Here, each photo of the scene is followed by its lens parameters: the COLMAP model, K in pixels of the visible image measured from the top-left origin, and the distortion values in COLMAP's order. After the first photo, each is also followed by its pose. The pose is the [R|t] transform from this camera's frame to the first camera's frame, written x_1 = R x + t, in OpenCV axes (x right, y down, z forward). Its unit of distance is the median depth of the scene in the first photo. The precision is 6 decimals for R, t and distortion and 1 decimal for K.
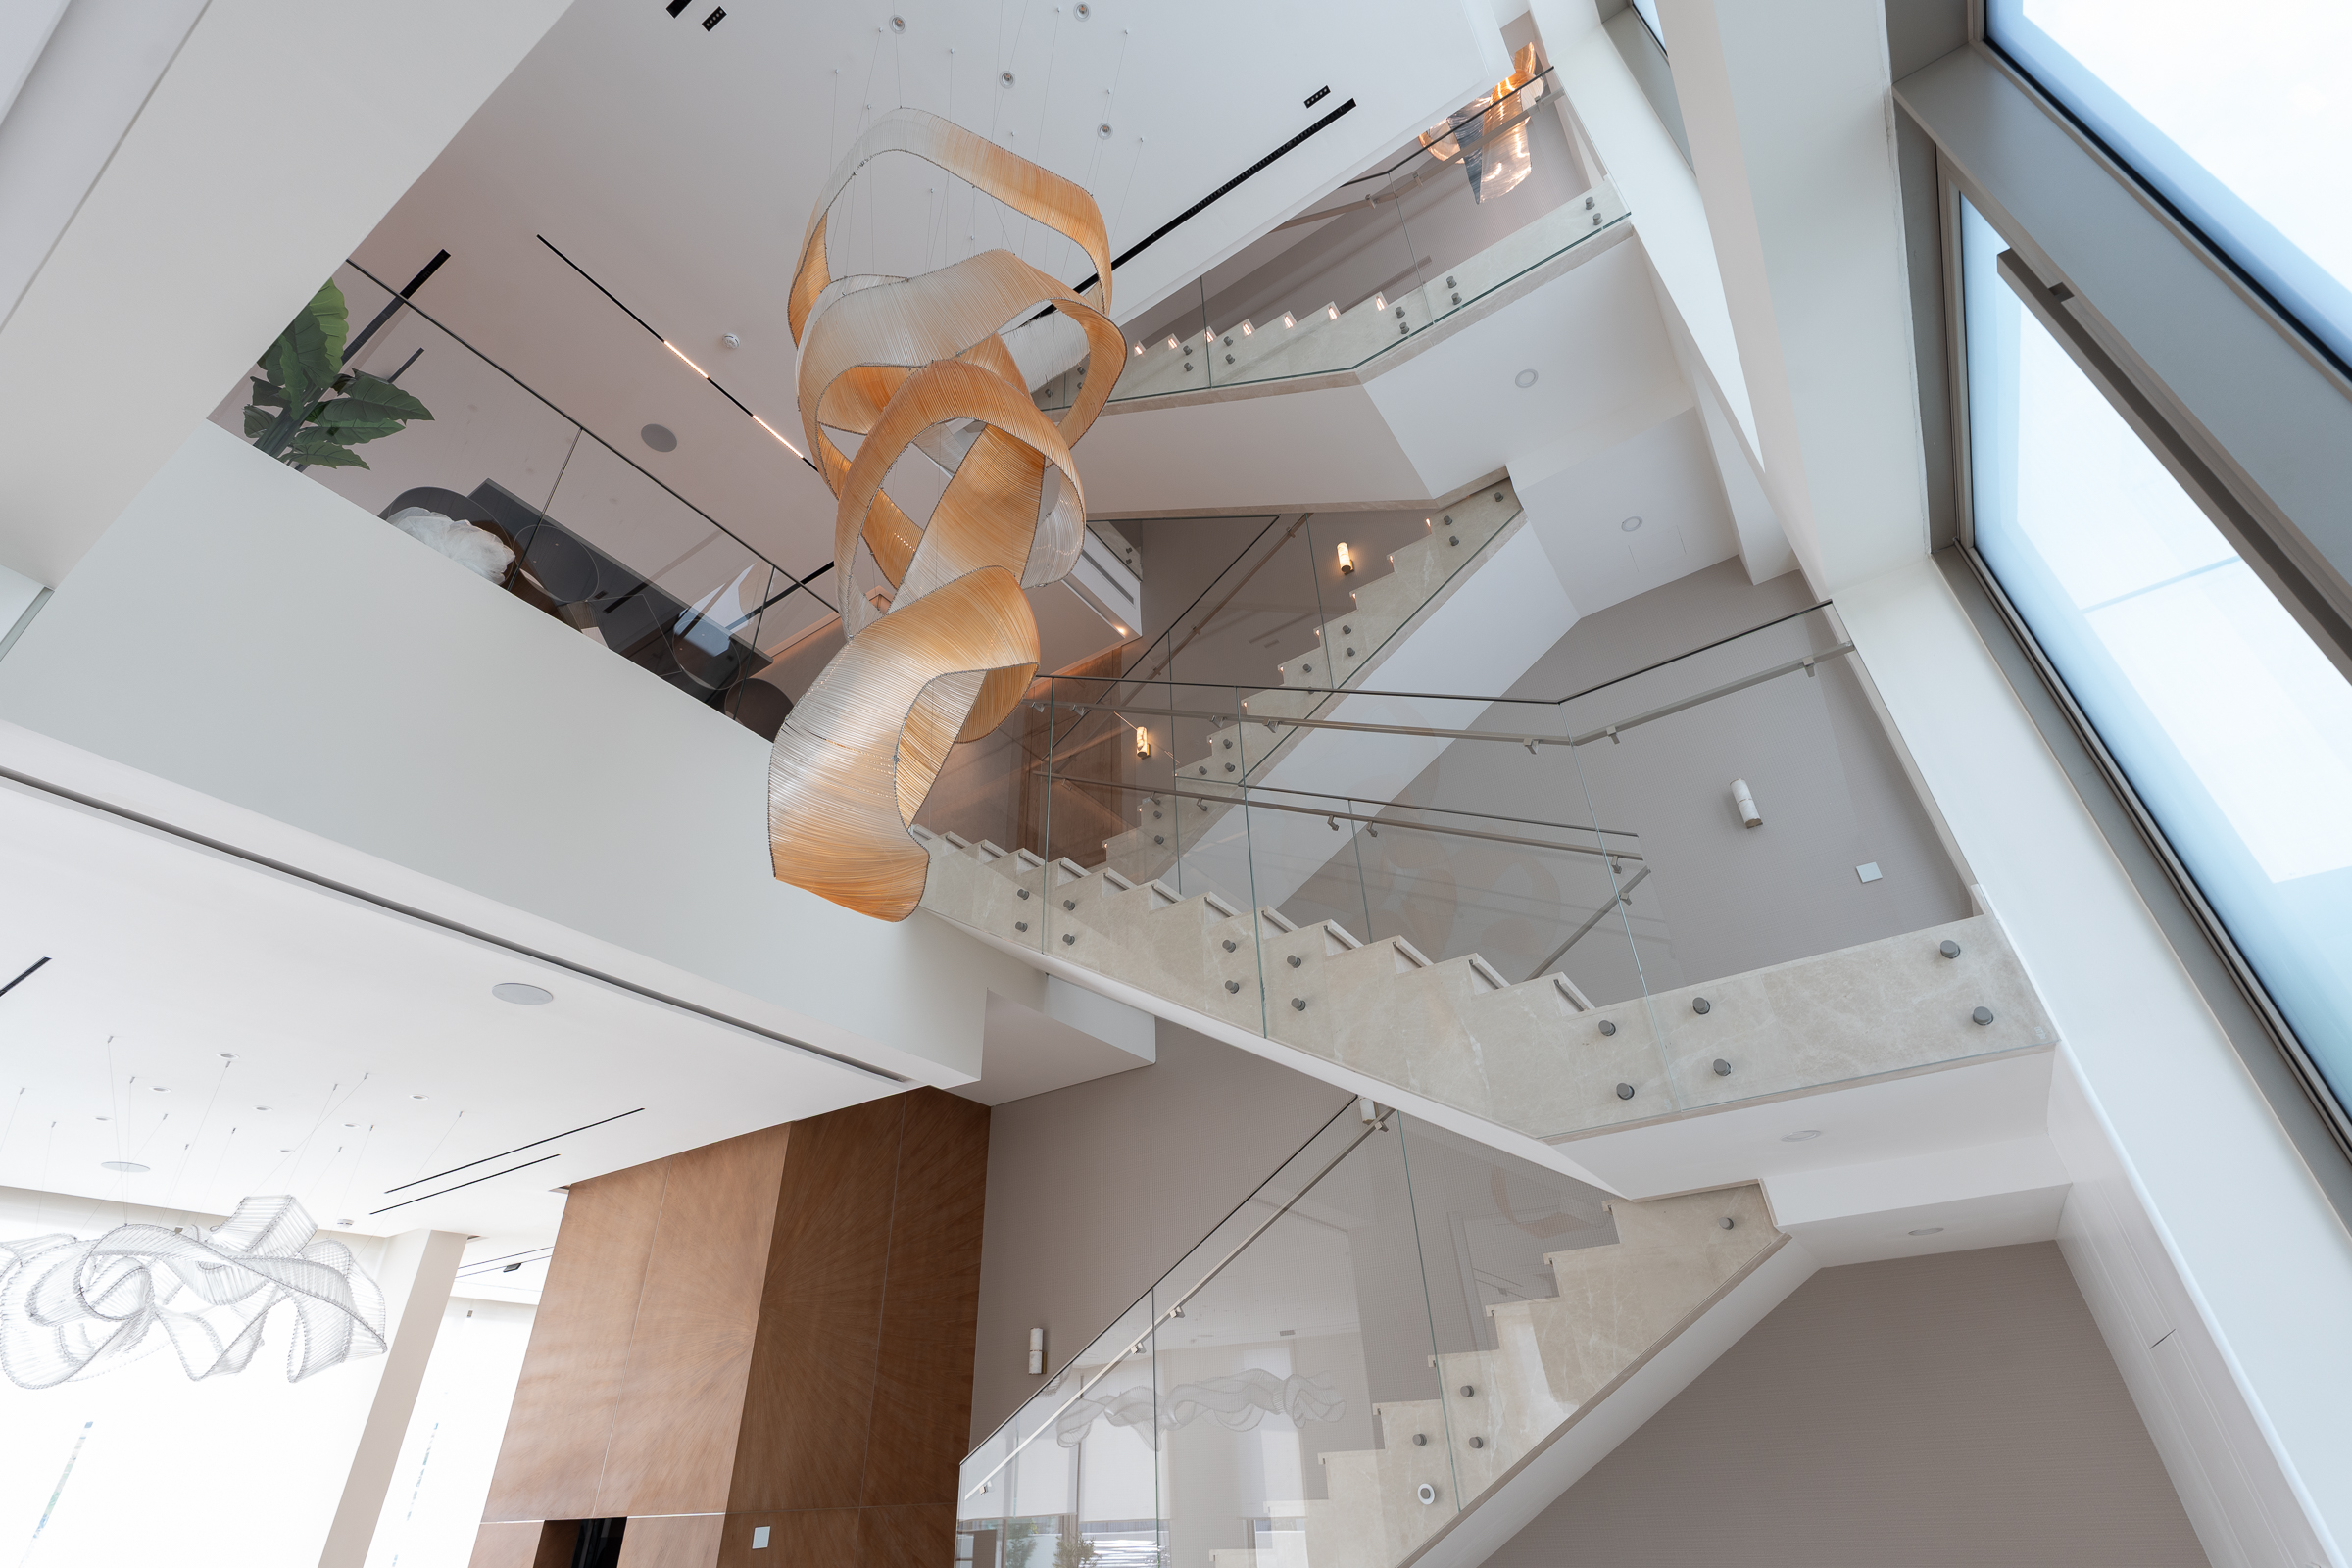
lens RADIAL K [[1076.6, 0, 1184.4], [0, 1076.6, 790.7], [0, 0, 1]] dist [-0.003006, -0.000110]
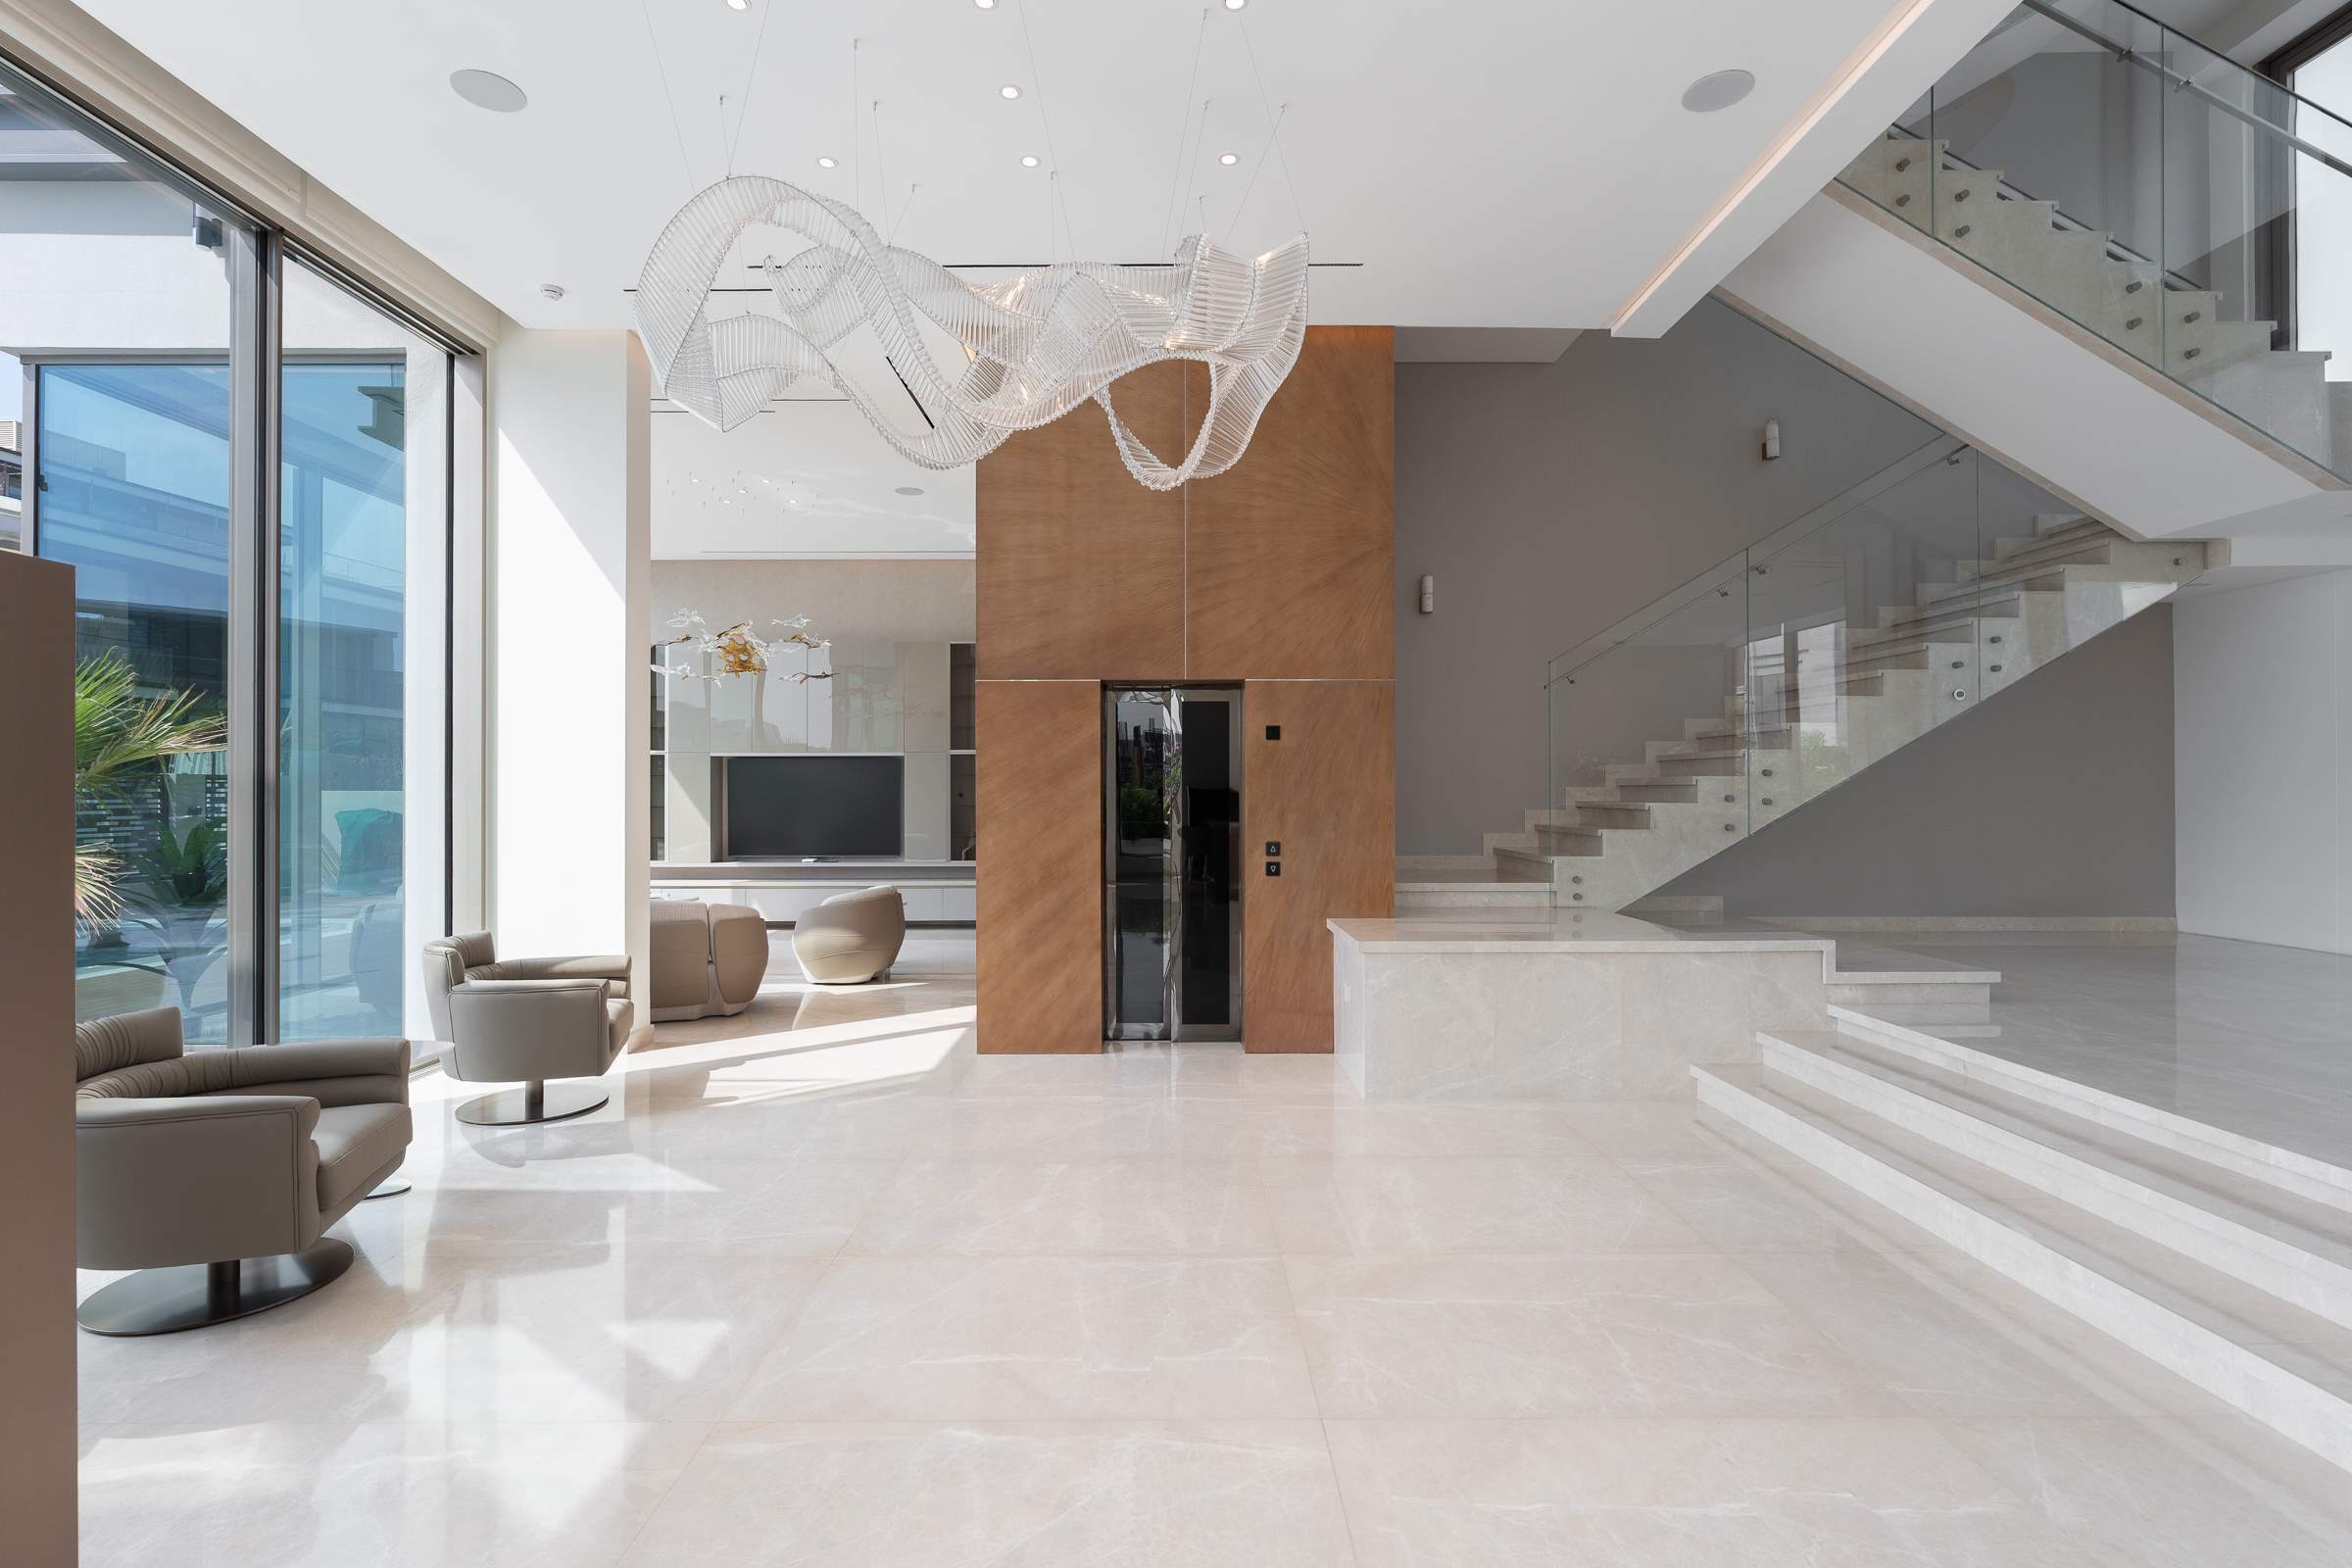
lens RADIAL K [[1076.6, 0, 1184.4], [0, 1076.6, 790.7], [0, 0, 1]] dist [-0.003006, -0.000110]
pose [[0.827441, 0.037817, 0.560278, -1.525645], [-0.329070, 0.841126, 0.429209, 0.460906], [-0.455033, -0.539516, 0.708426, 0.326743]]
